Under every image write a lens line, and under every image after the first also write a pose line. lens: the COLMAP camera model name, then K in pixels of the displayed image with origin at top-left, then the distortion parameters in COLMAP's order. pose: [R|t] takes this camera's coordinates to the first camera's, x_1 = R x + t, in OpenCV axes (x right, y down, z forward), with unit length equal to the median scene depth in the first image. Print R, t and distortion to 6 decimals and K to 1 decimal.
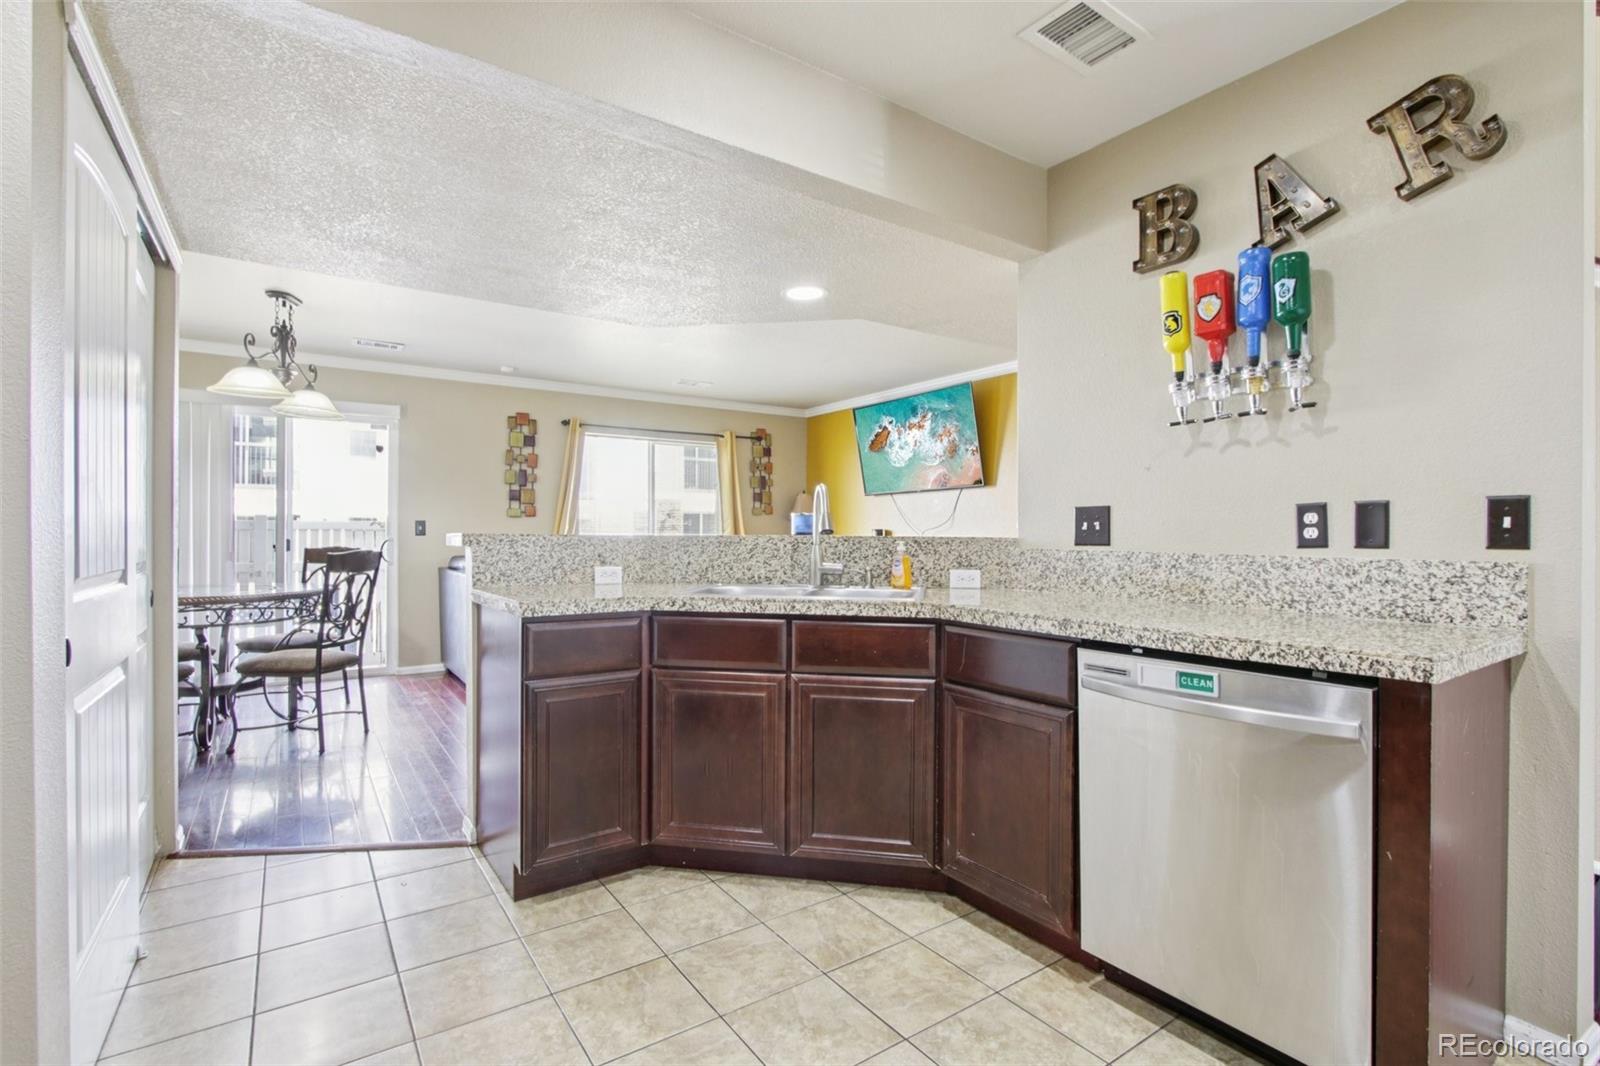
lens RADIAL K [[738.3, 0, 788.7], [0, 738.3, 533.4], [0, 0, 1]] dist [-0.003306, -0.000077]
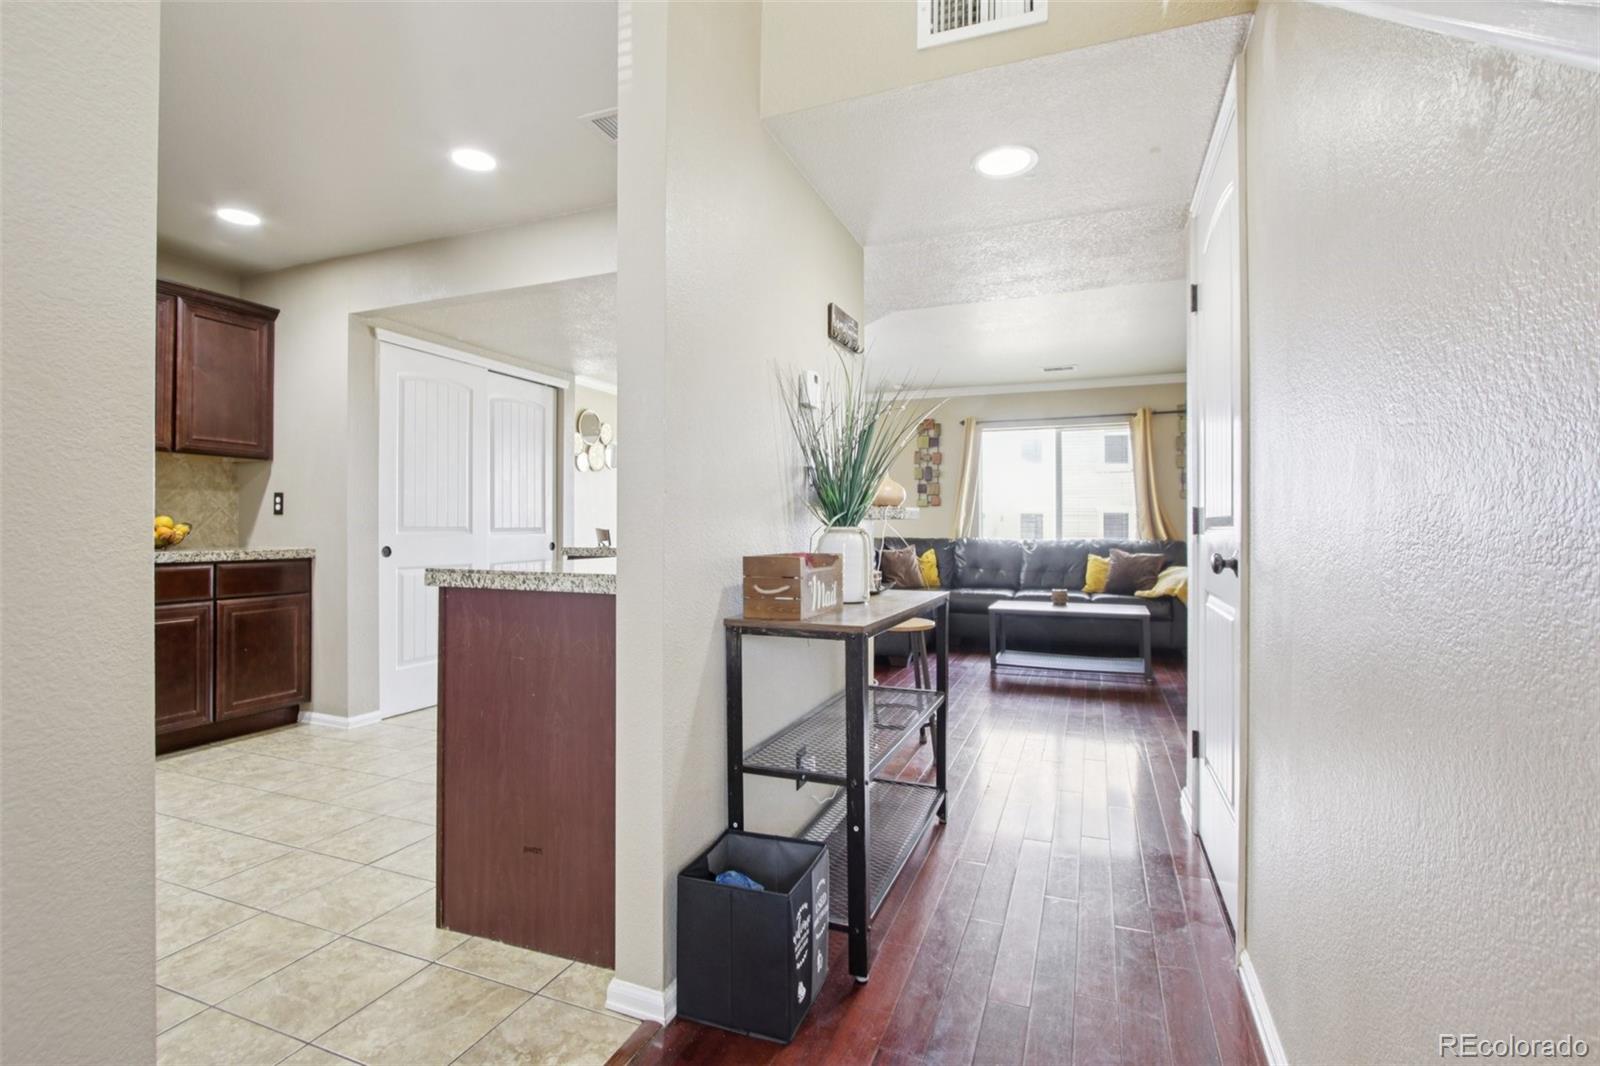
lens RADIAL K [[737.0, 0, 794.9], [0, 737.0, 522.5], [0, 0, 1]] dist [-0.012491, 0.000242]
pose [[0.564219, -0.007897, -0.825588, 1.326224], [-0.001751, 0.999941, -0.010761, 0.044800], [0.825623, 0.007517, 0.564171, 0.398211]]
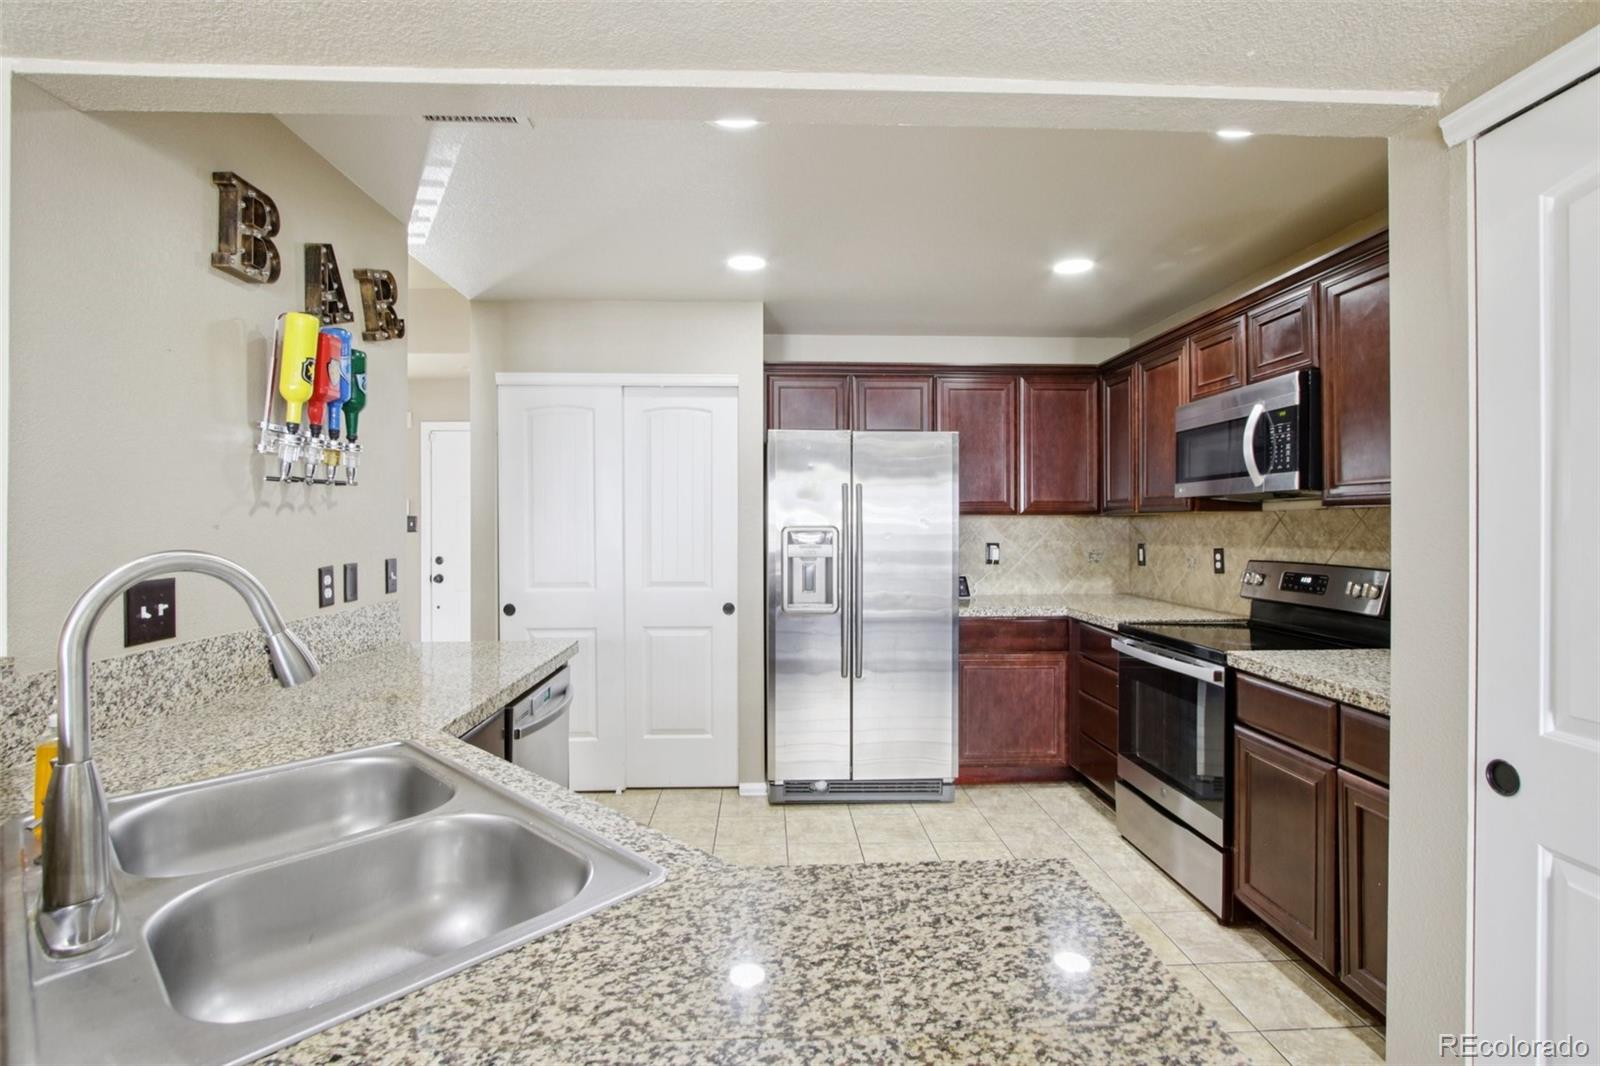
lens RADIAL K [[760.2, 0, 799.2], [0, 760.2, 525.4], [0, 0, 1]] dist [-0.016203, 0.000400]
pose [[-0.852093, -0.004981, 0.523367, -0.415045], [-0.001053, 0.999969, 0.007802, -0.092406], [-0.523390, 0.006096, -0.852071, 1.299758]]
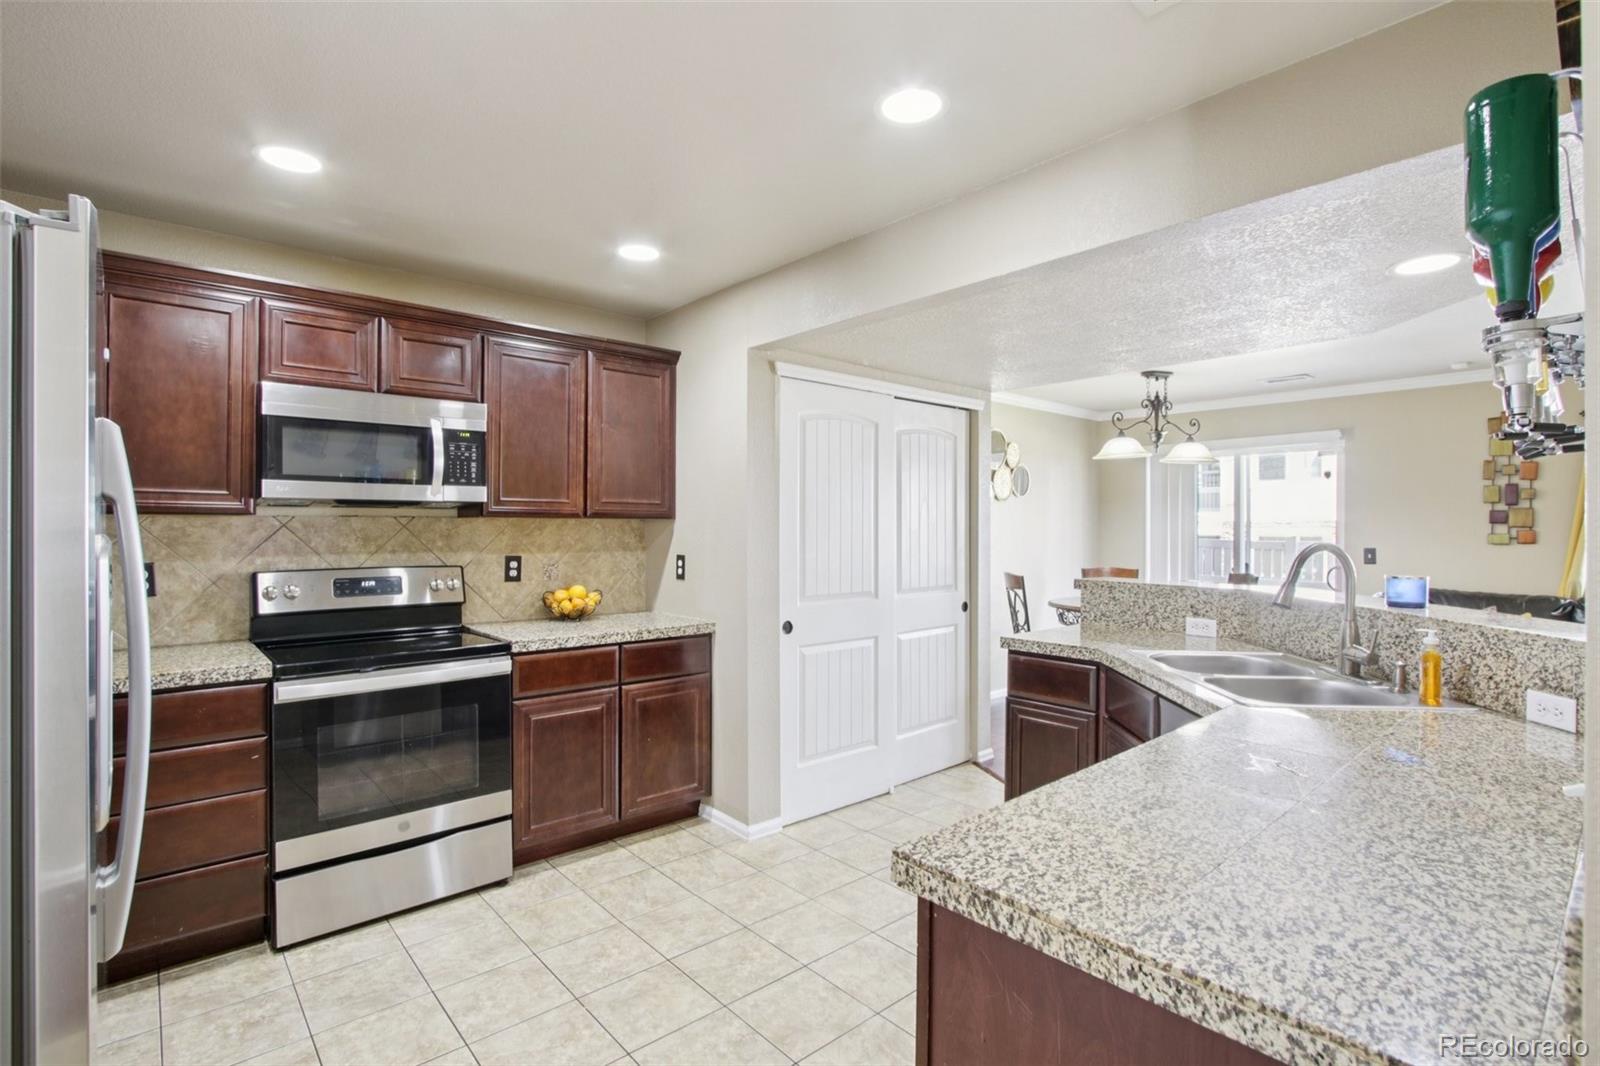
lens RADIAL K [[760.2, 0, 799.2], [0, 760.2, 525.4], [0, 0, 1]] dist [-0.016203, 0.000400]
pose [[0.127202, -0.007757, -0.991847, 0.866469], [-0.004110, 0.999957, -0.008348, -0.086658], [0.991868, 0.005138, 0.127164, 0.410601]]
